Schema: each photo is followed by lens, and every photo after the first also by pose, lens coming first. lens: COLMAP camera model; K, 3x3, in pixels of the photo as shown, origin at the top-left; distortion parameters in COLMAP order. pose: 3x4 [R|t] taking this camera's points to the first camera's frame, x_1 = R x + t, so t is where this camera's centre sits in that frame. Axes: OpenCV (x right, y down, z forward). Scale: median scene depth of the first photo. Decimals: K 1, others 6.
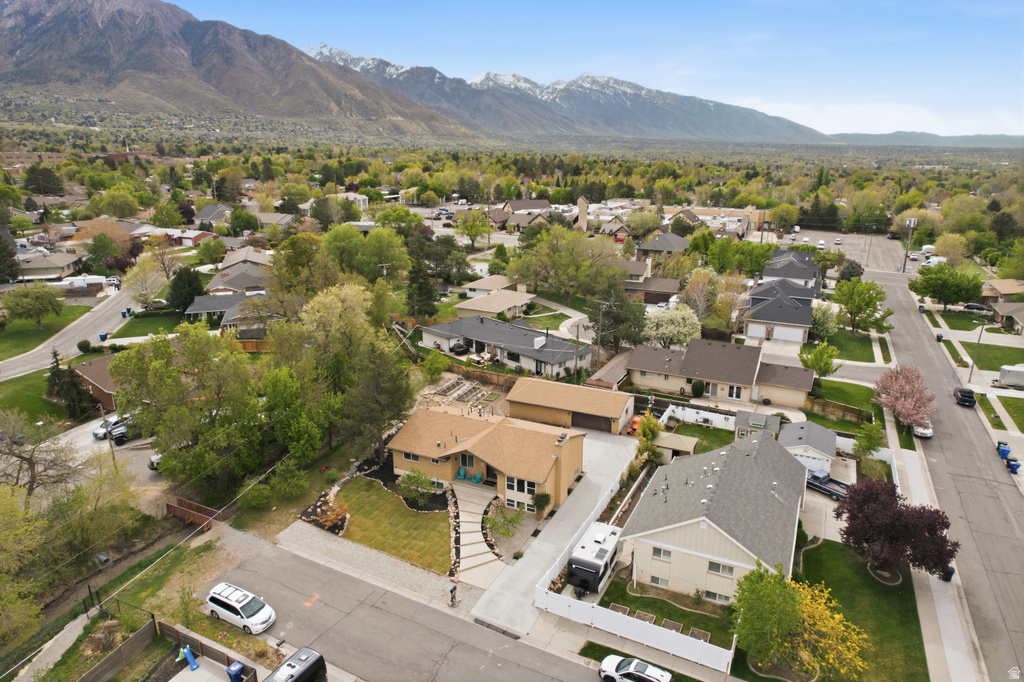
lens RADIAL K [[654.0, 0, 510.1], [0, 654.0, 345.0], [0, 0, 1]] dist [-0.075536, 0.065930]
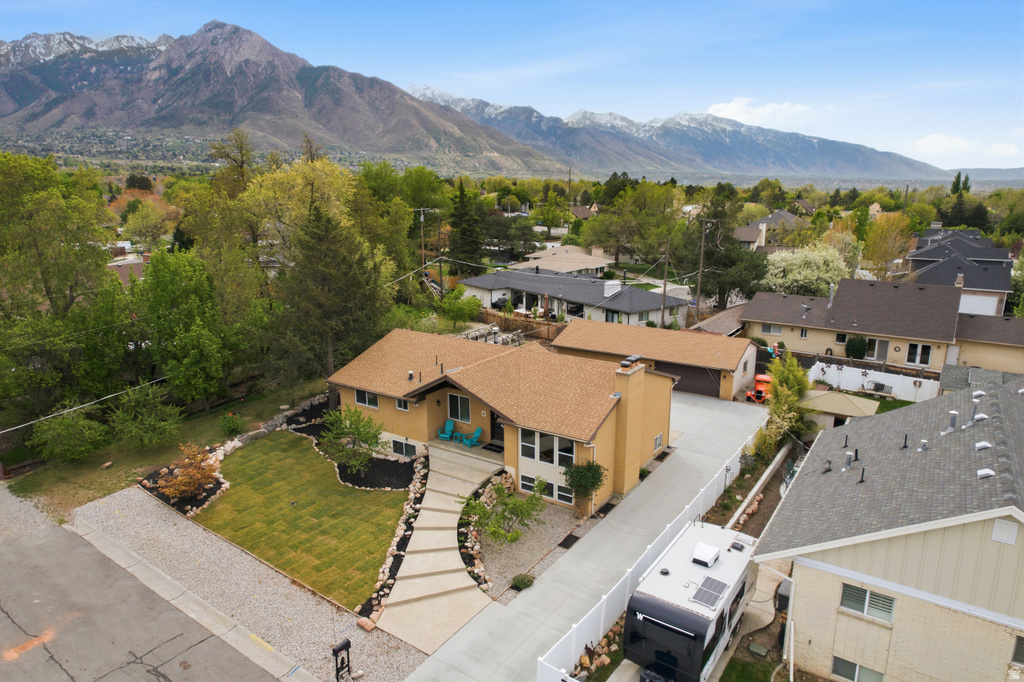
lens RADIAL K [[654.0, 0, 510.1], [0, 654.0, 345.0], [0, 0, 1]] dist [-0.075536, 0.065930]
pose [[0.990076, 0.030565, -0.137170, 0.051400], [-0.038121, 0.997877, -0.052800, 0.148185], [0.135265, 0.057505, 0.989139, 0.438310]]
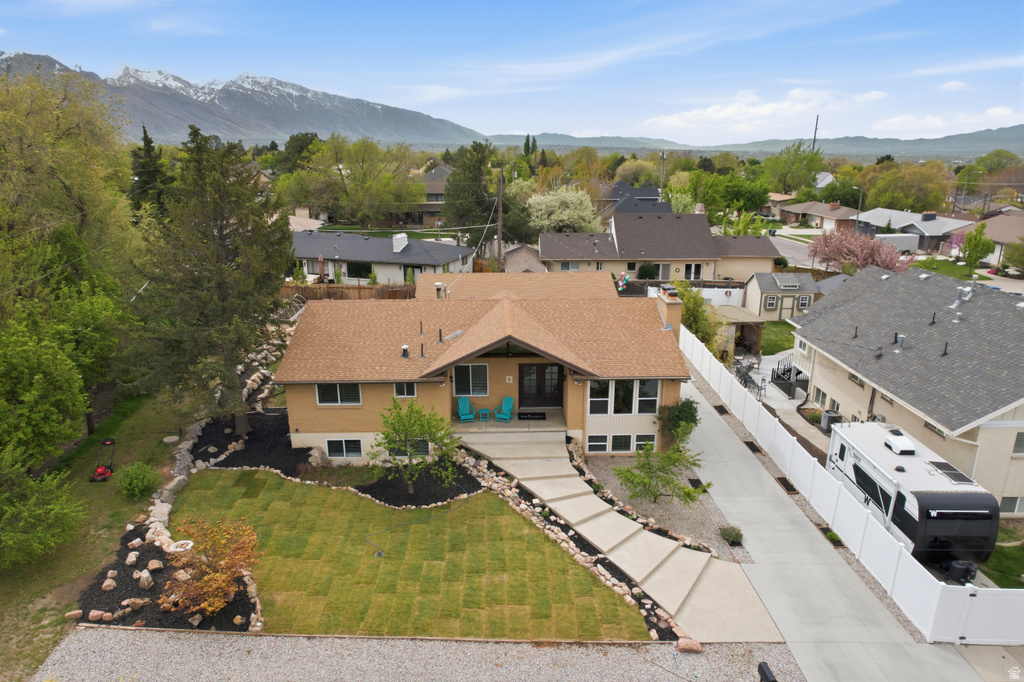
lens RADIAL K [[654.0, 0, 510.1], [0, 654.0, 345.0], [0, 0, 1]] dist [-0.075536, 0.065930]
pose [[0.889106, -0.133544, 0.437787, -0.230708], [0.136107, 0.990361, 0.025681, 0.142503], [-0.436996, 0.036753, 0.898712, 0.566649]]
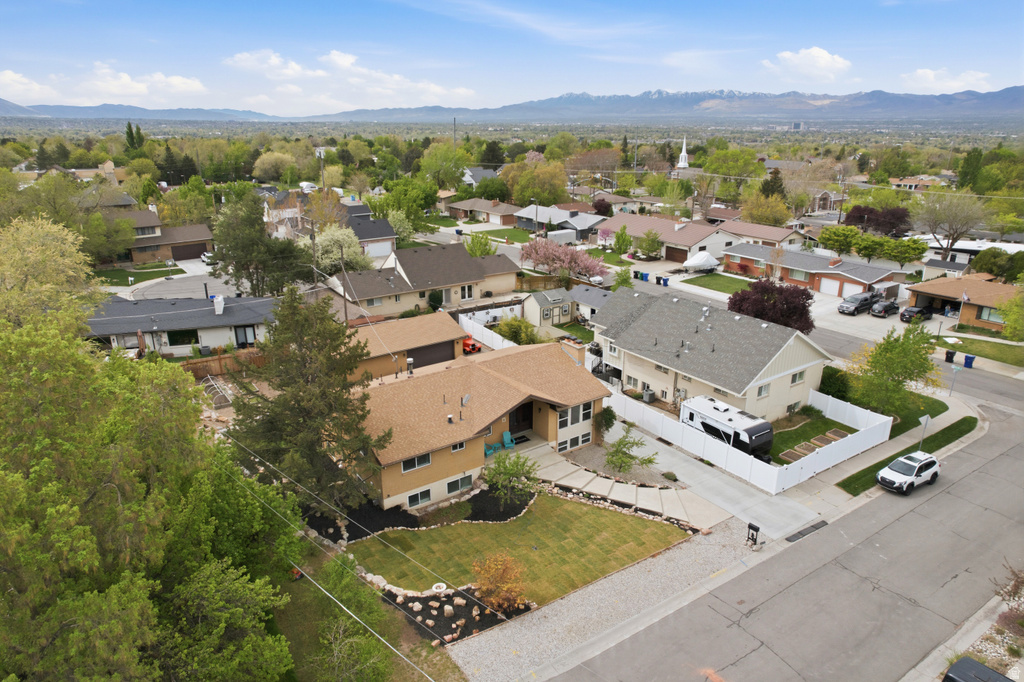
lens RADIAL K [[654.0, 0, 510.1], [0, 654.0, 345.0], [0, 0, 1]] dist [-0.075536, 0.065930]
pose [[0.487915, -0.287281, 0.824262, -0.552597], [0.257219, 0.949680, 0.178735, -0.008592], [-0.834133, 0.124808, 0.537257, 0.600608]]
